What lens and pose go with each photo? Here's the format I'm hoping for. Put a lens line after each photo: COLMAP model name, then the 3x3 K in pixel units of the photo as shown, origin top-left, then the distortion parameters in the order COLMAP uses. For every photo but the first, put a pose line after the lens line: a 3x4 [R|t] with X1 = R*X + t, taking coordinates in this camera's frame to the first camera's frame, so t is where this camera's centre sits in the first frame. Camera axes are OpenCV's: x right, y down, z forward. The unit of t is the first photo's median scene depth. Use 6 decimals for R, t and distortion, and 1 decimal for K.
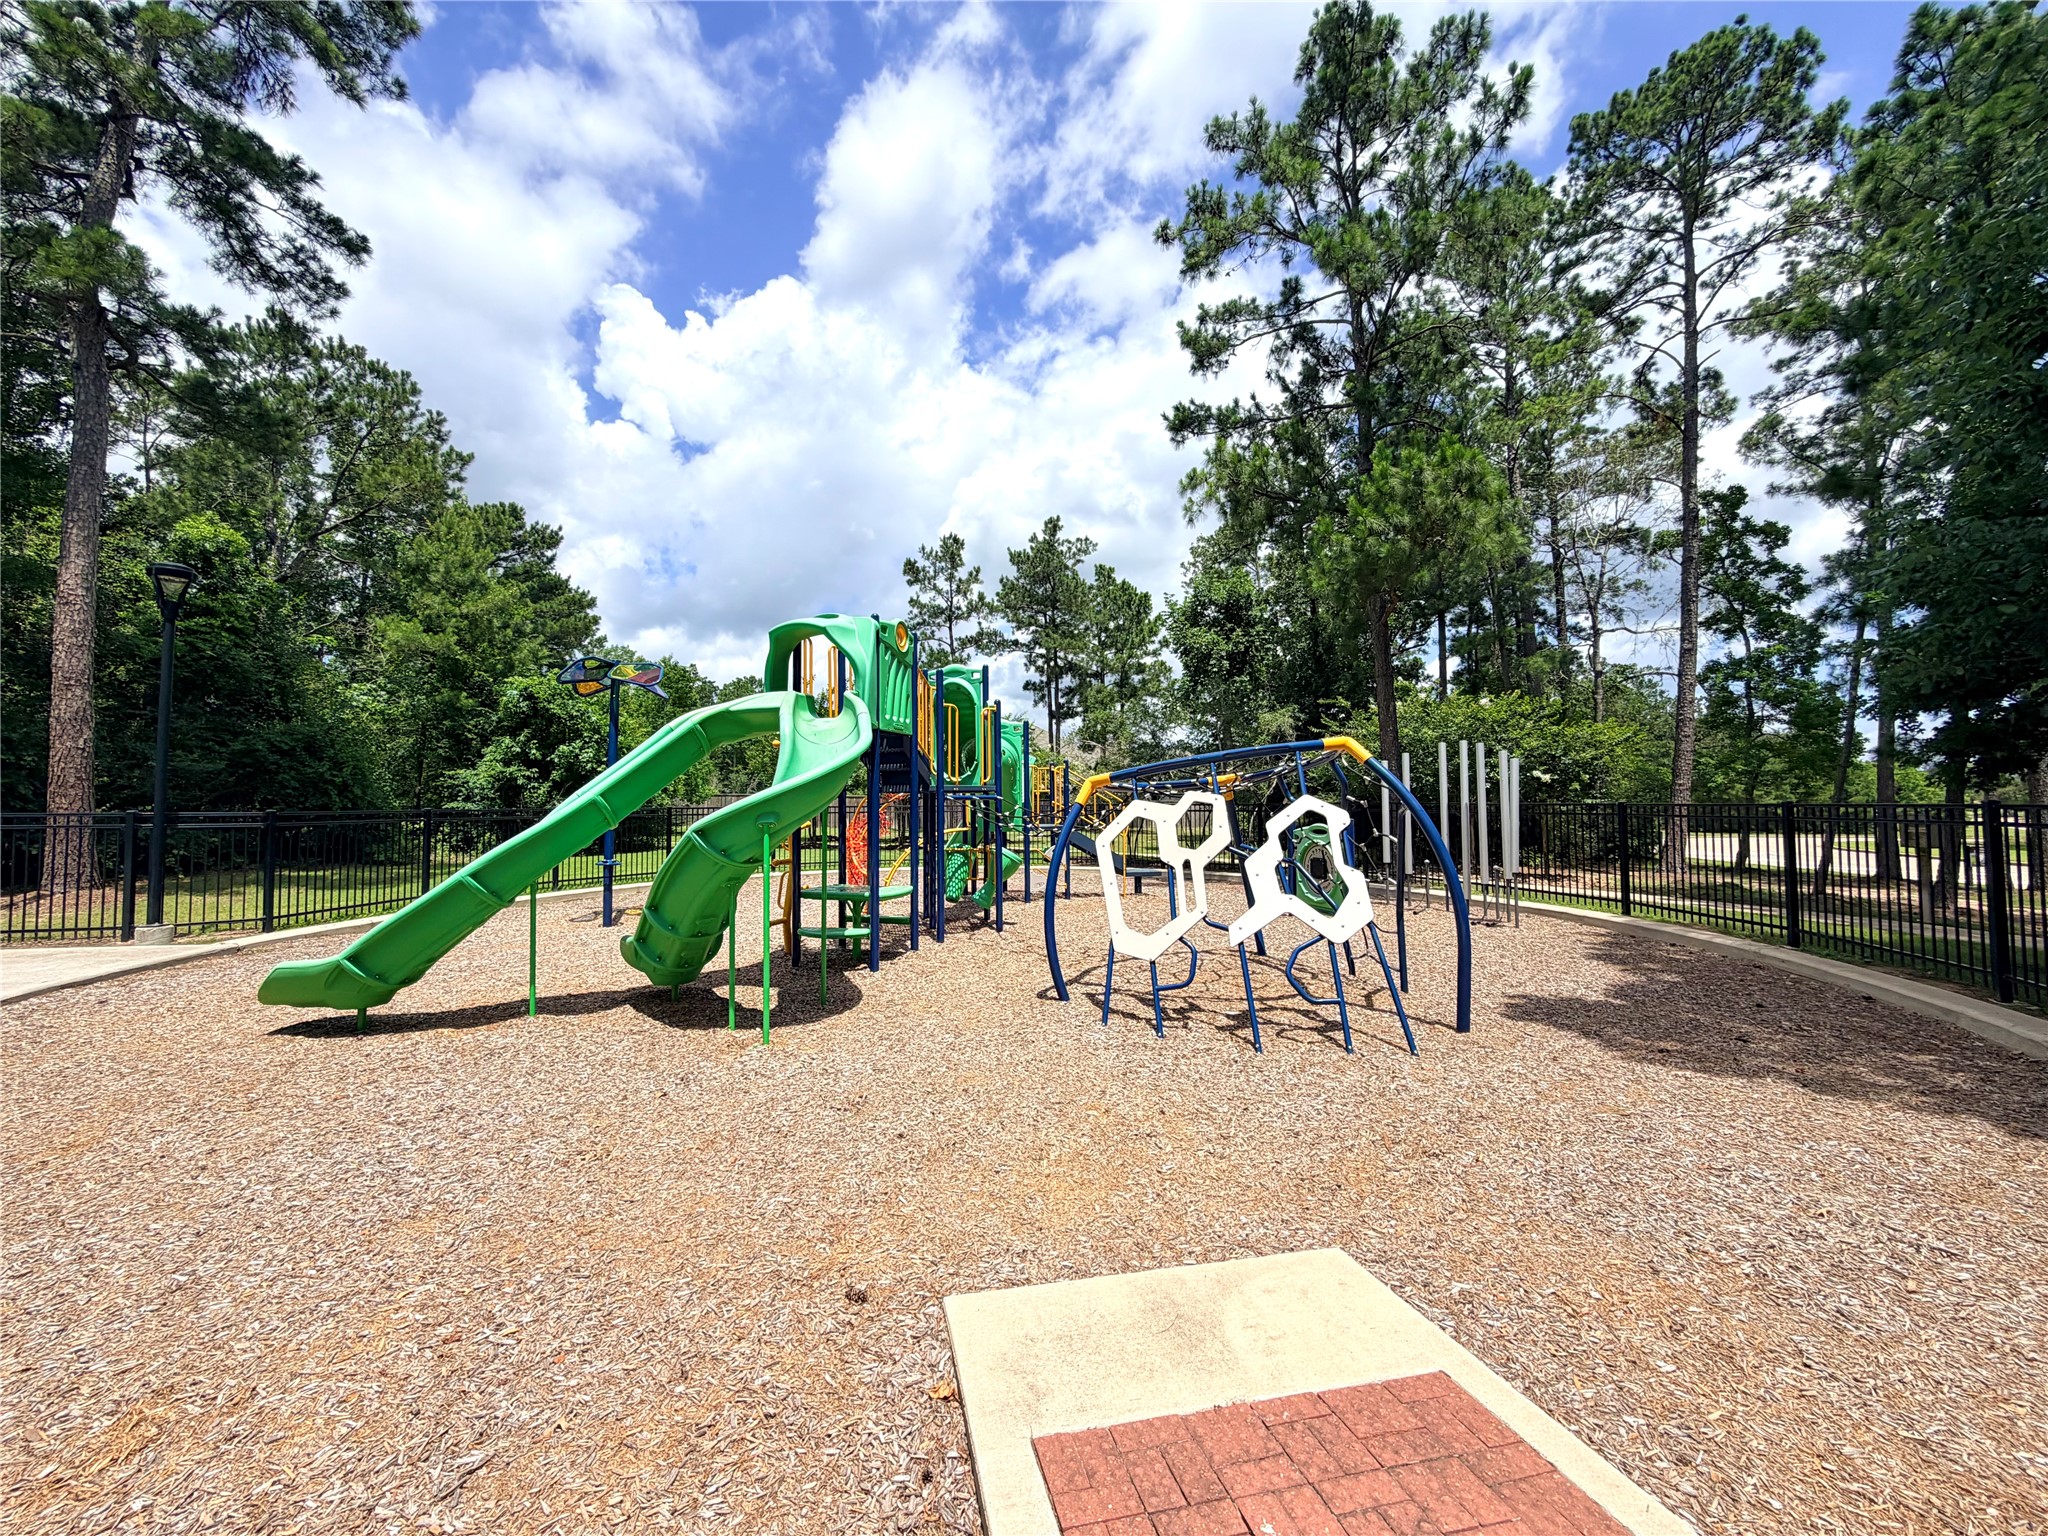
lens RADIAL K [[803.4, 0, 1024.0], [0, 803.4, 763.5], [0, 0, 1]] dist [0.000583, -0.000291]
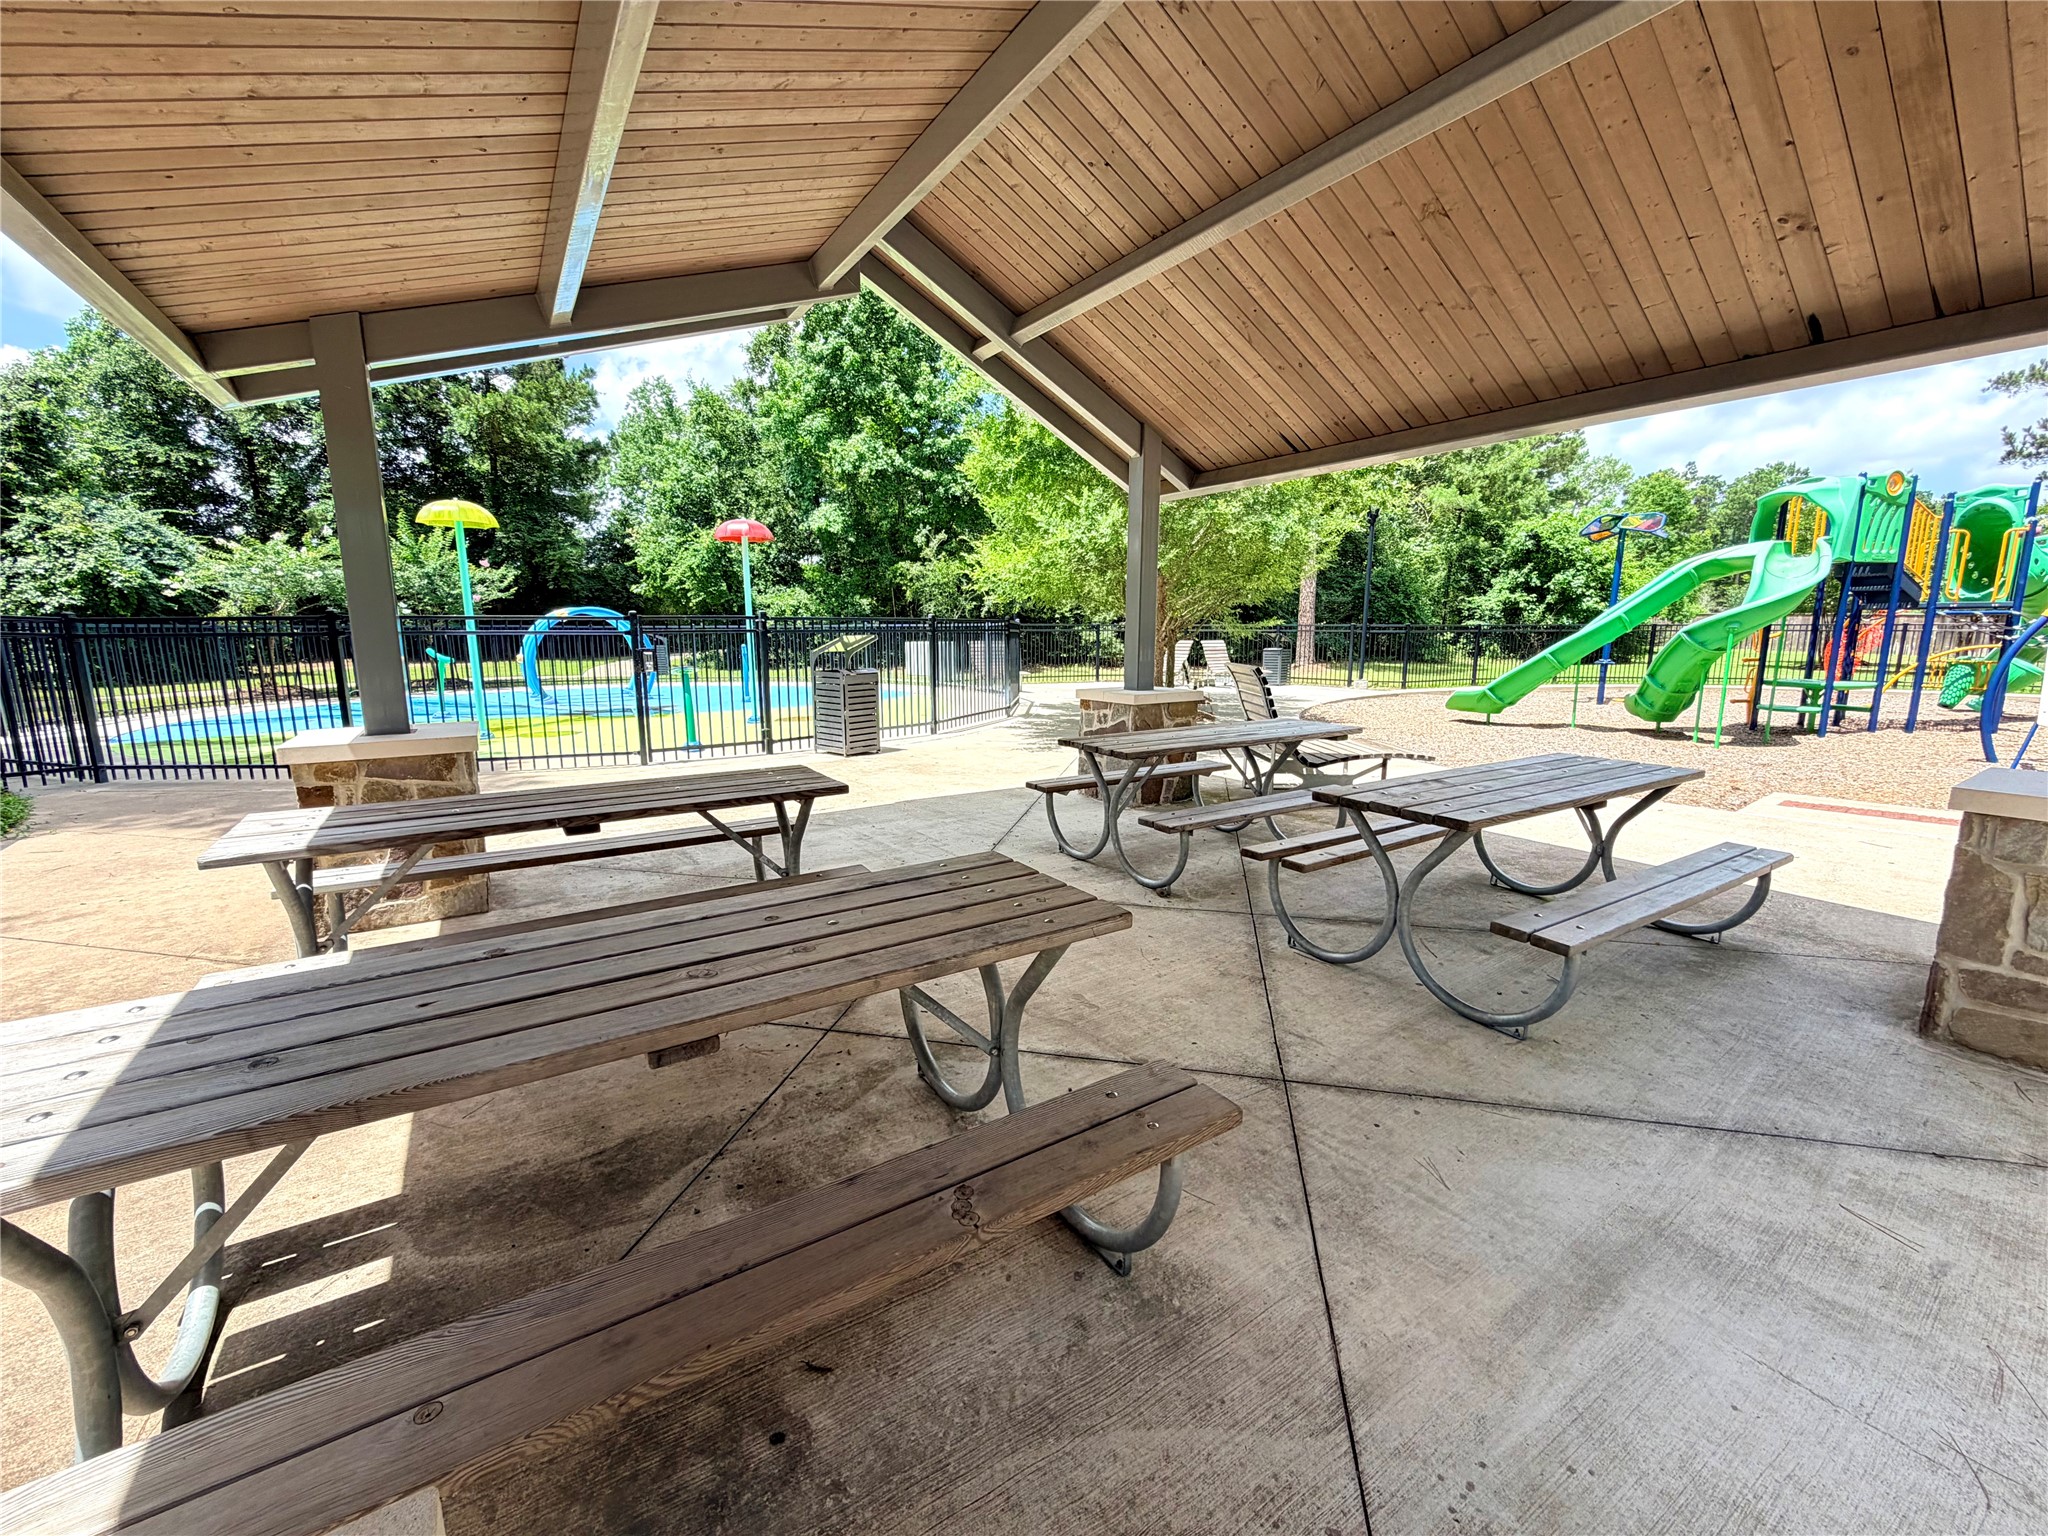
lens RADIAL K [[803.4, 0, 1024.0], [0, 803.4, 763.5], [0, 0, 1]] dist [0.000583, -0.000291]
pose [[0.487665, 0.150415, -0.859976, 0.131053], [0.040775, 0.980047, 0.194538, -0.010961], [0.872078, -0.129935, 0.471801, -0.333735]]
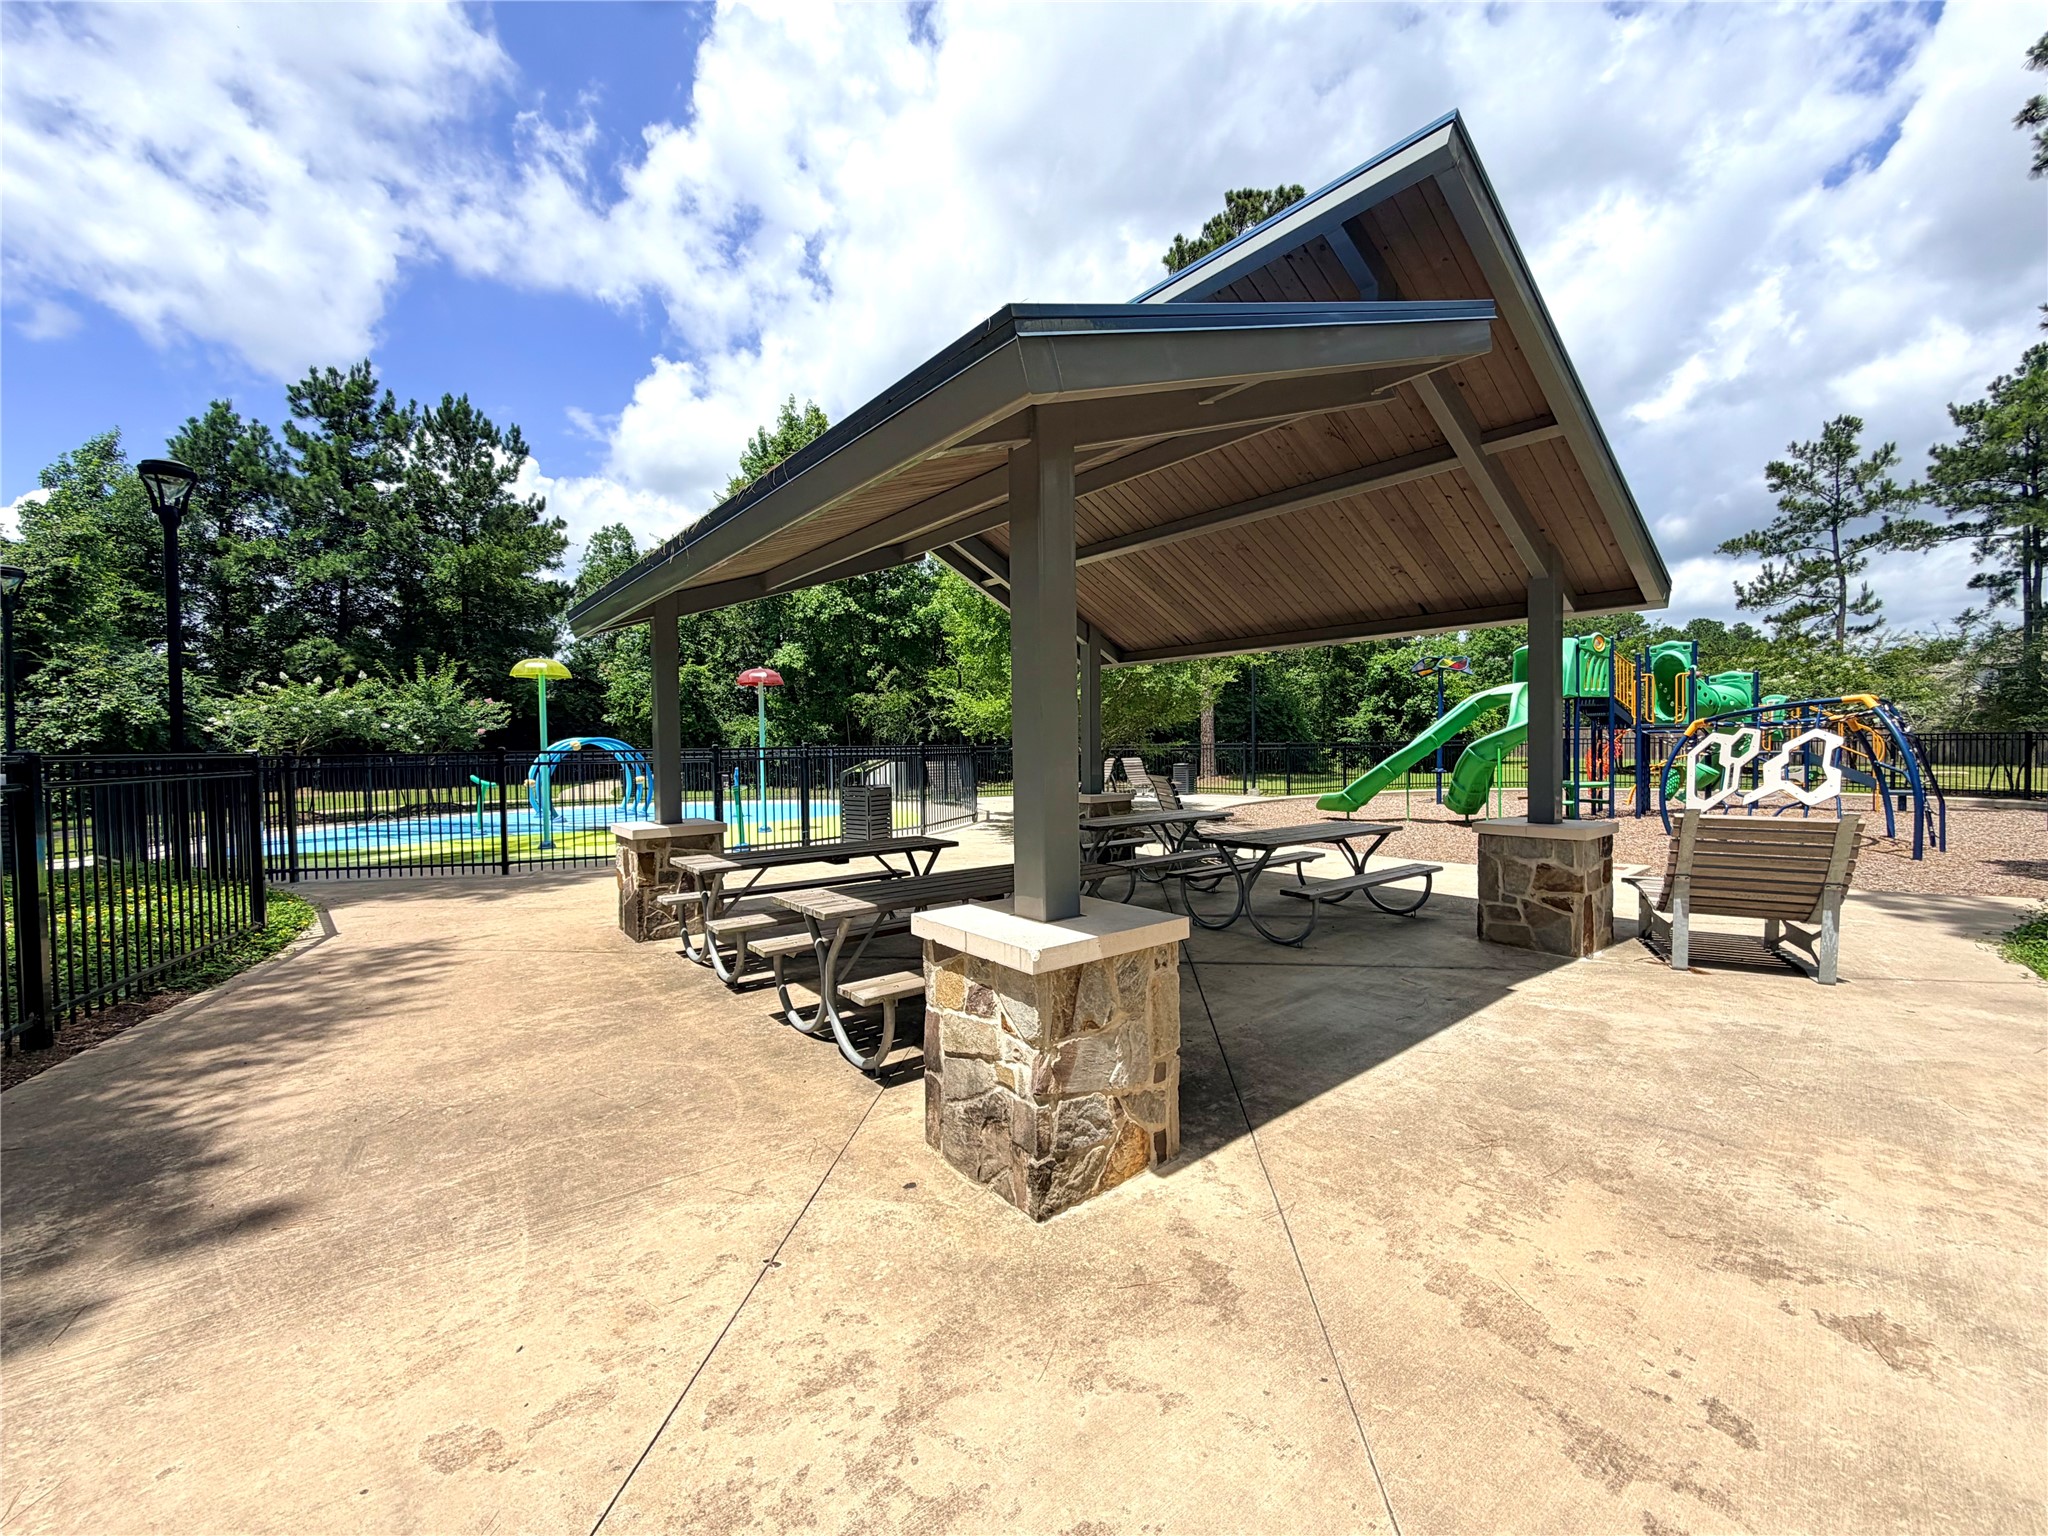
lens RADIAL K [[809.2, 0, 1024.0], [0, 809.2, 768.0], [0, 0, 1]] dist [0.001652, 0.000344]
pose [[0.575722, 0.020437, -0.817390, 0.237291], [0.050636, 0.996878, 0.060589, -0.021492], [0.816076, -0.076272, 0.572890, -0.440145]]
